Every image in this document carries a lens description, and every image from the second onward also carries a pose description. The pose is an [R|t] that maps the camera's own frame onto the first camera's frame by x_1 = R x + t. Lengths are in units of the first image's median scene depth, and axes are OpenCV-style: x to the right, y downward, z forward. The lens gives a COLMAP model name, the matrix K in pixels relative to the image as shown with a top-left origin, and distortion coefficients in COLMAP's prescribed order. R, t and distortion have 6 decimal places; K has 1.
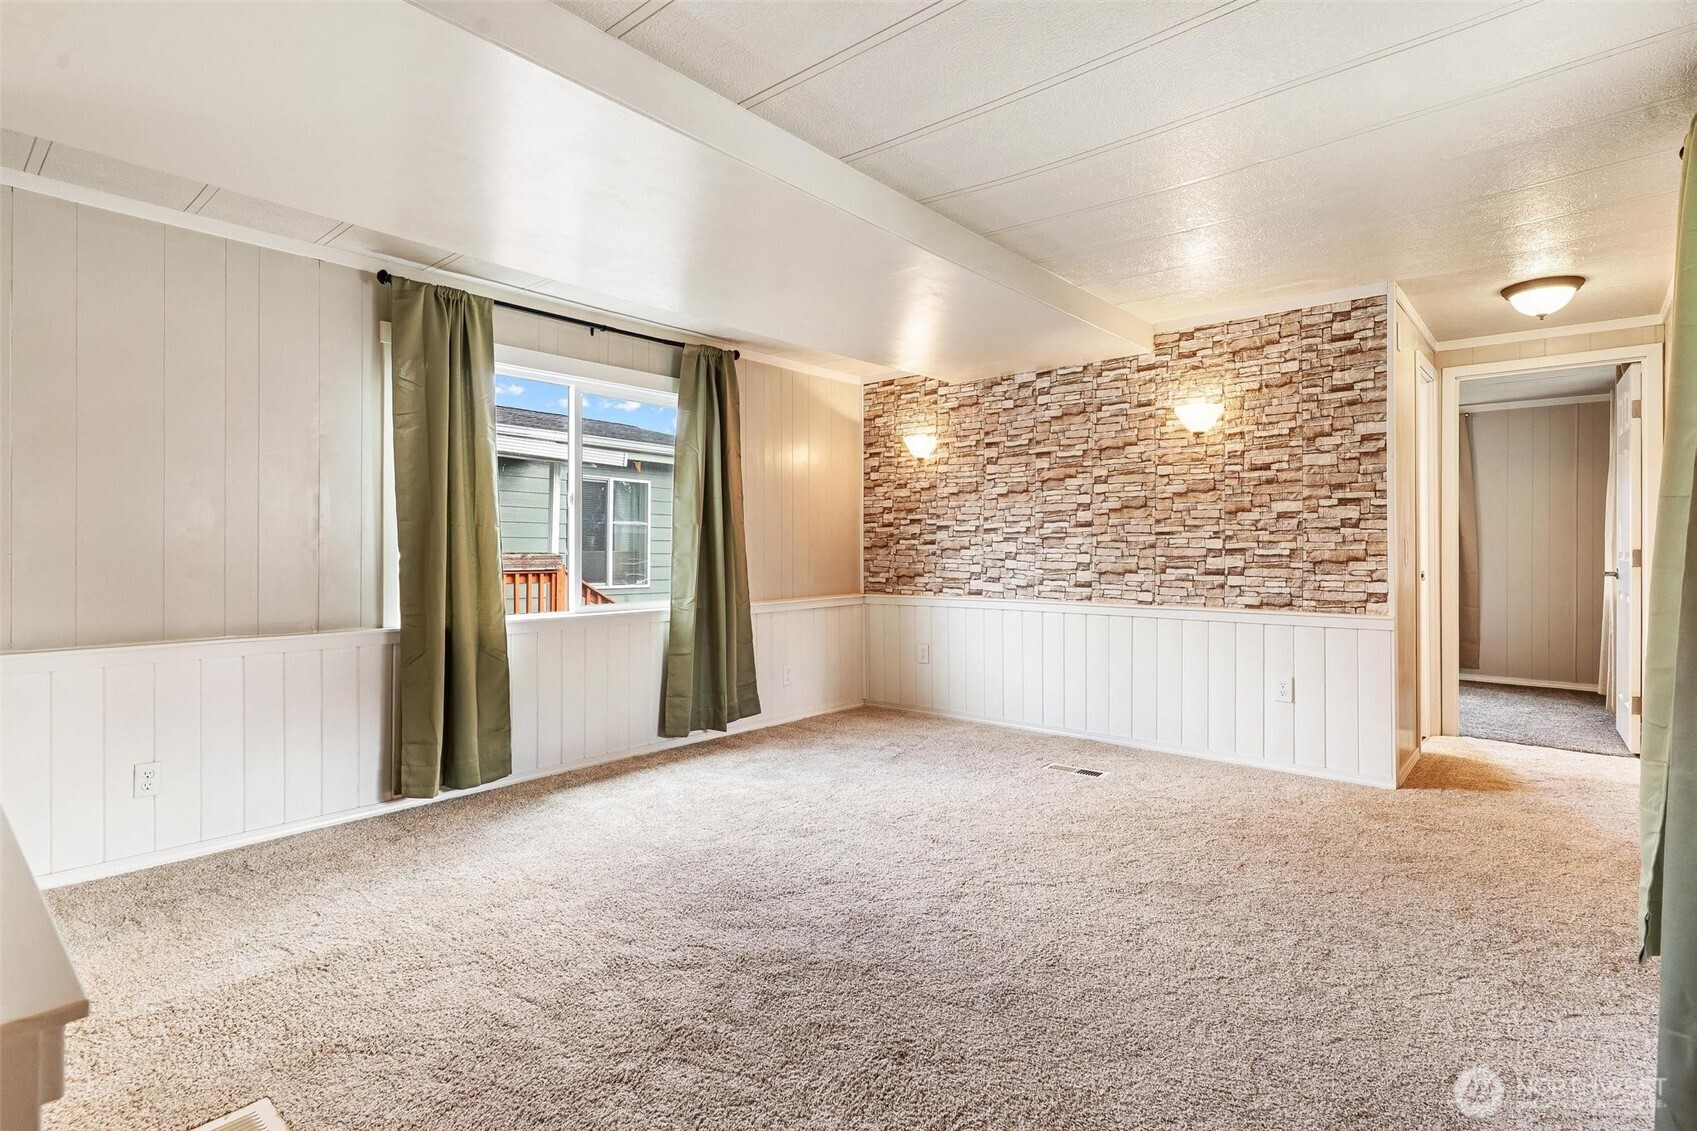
lens RADIAL K [[826.4, 0, 841.9], [0, 826.4, 550.0], [0, 0, 1]] dist [0.001109, 0.001514]
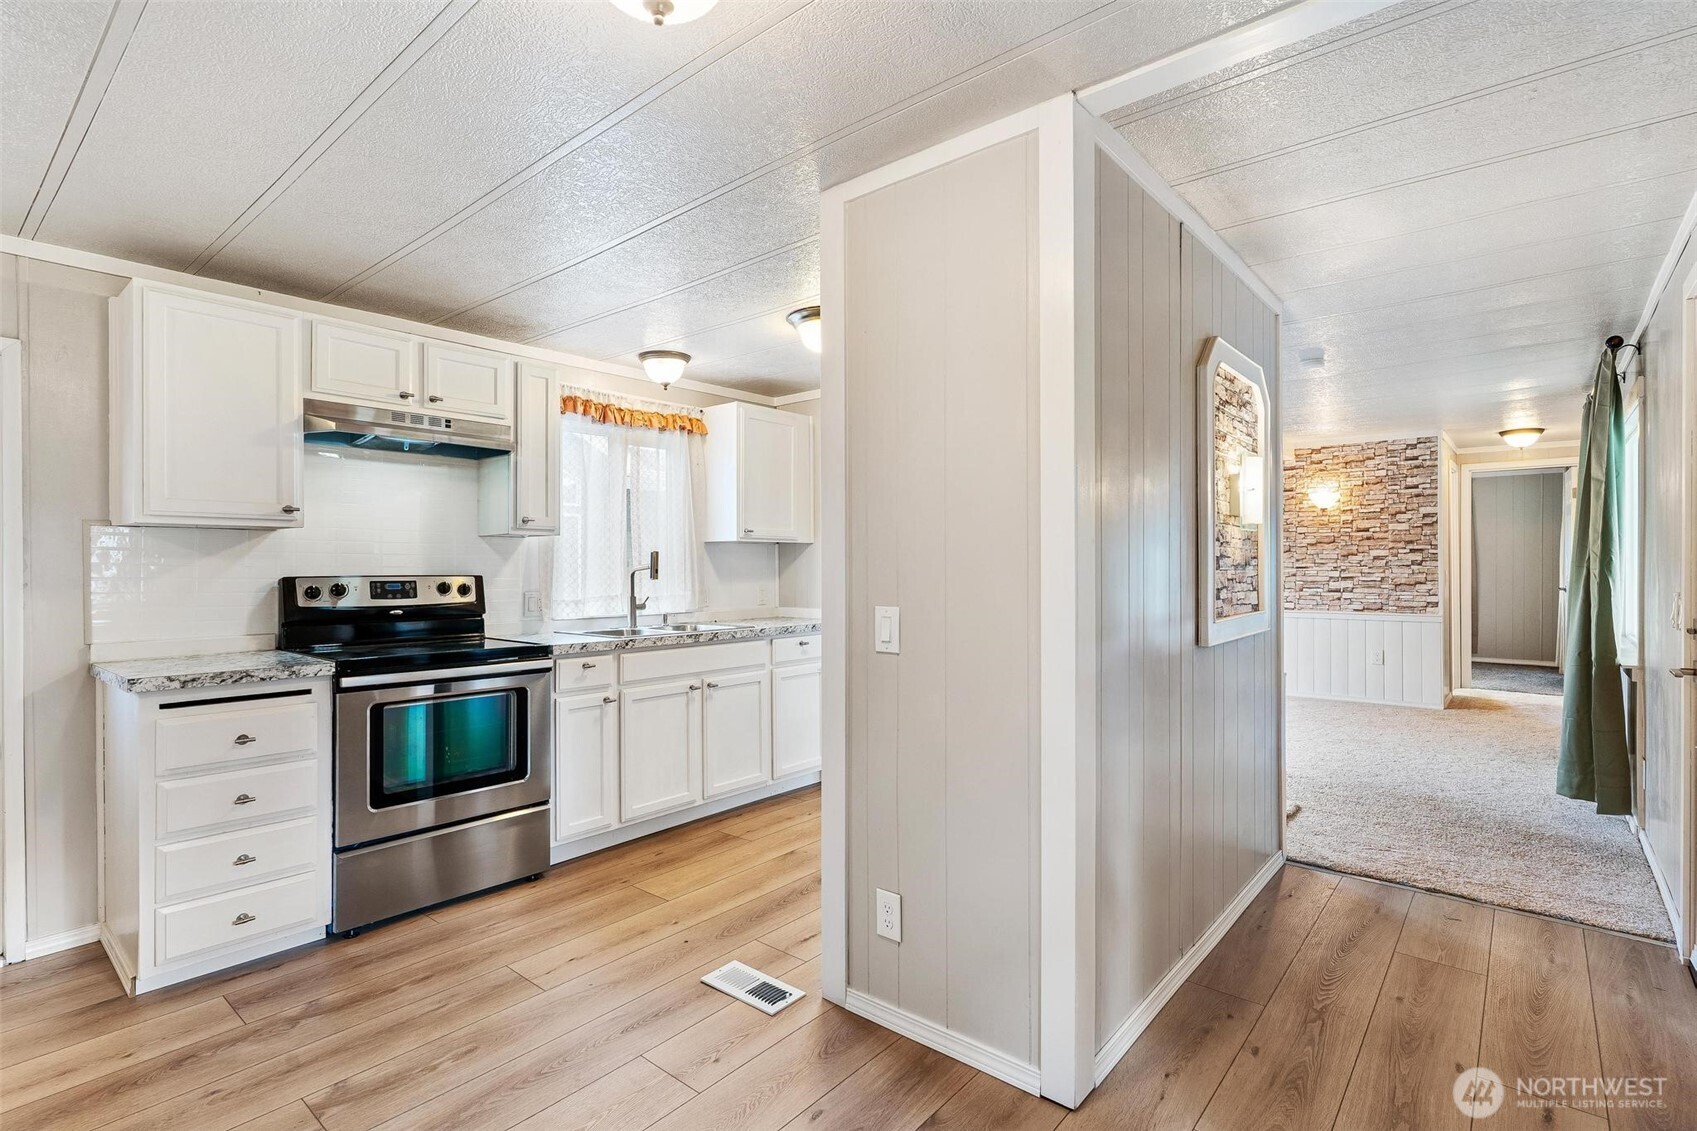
lens RADIAL K [[826.4, 0, 854.7], [0, 826.4, 570.9], [0, 0, 1]] dist [0.001109, 0.001514]
pose [[0.999488, -0.007221, 0.031174, -0.600152], [0.007008, 0.999951, 0.006925, -0.032890], [-0.031222, -0.006703, 0.999490, -0.685756]]
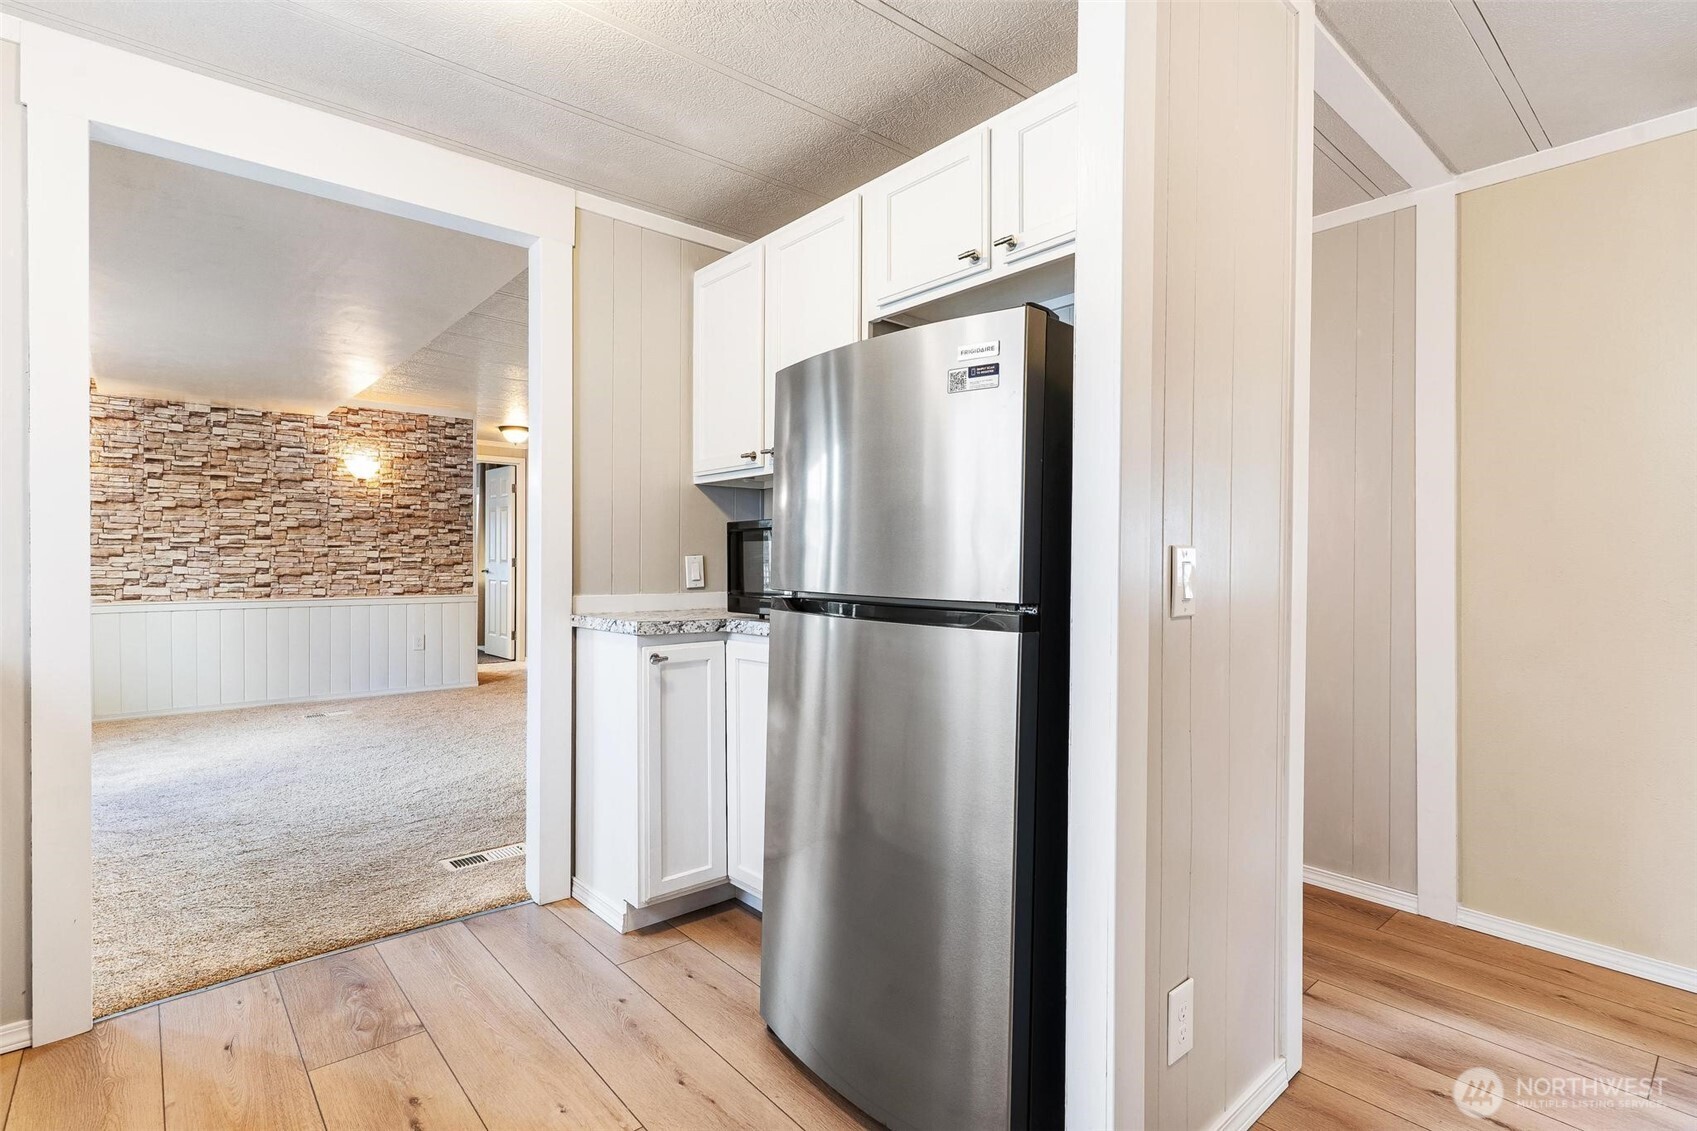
lens RADIAL K [[826.4, 0, 848.4], [0, 826.4, 562.9], [0, 0, 1]] dist [0.001109, 0.001514]
pose [[0.118360, -0.005560, 0.992955, -0.961248], [-0.004922, 0.999969, 0.006186, -0.004954], [-0.992959, -0.005619, 0.118329, -0.045651]]
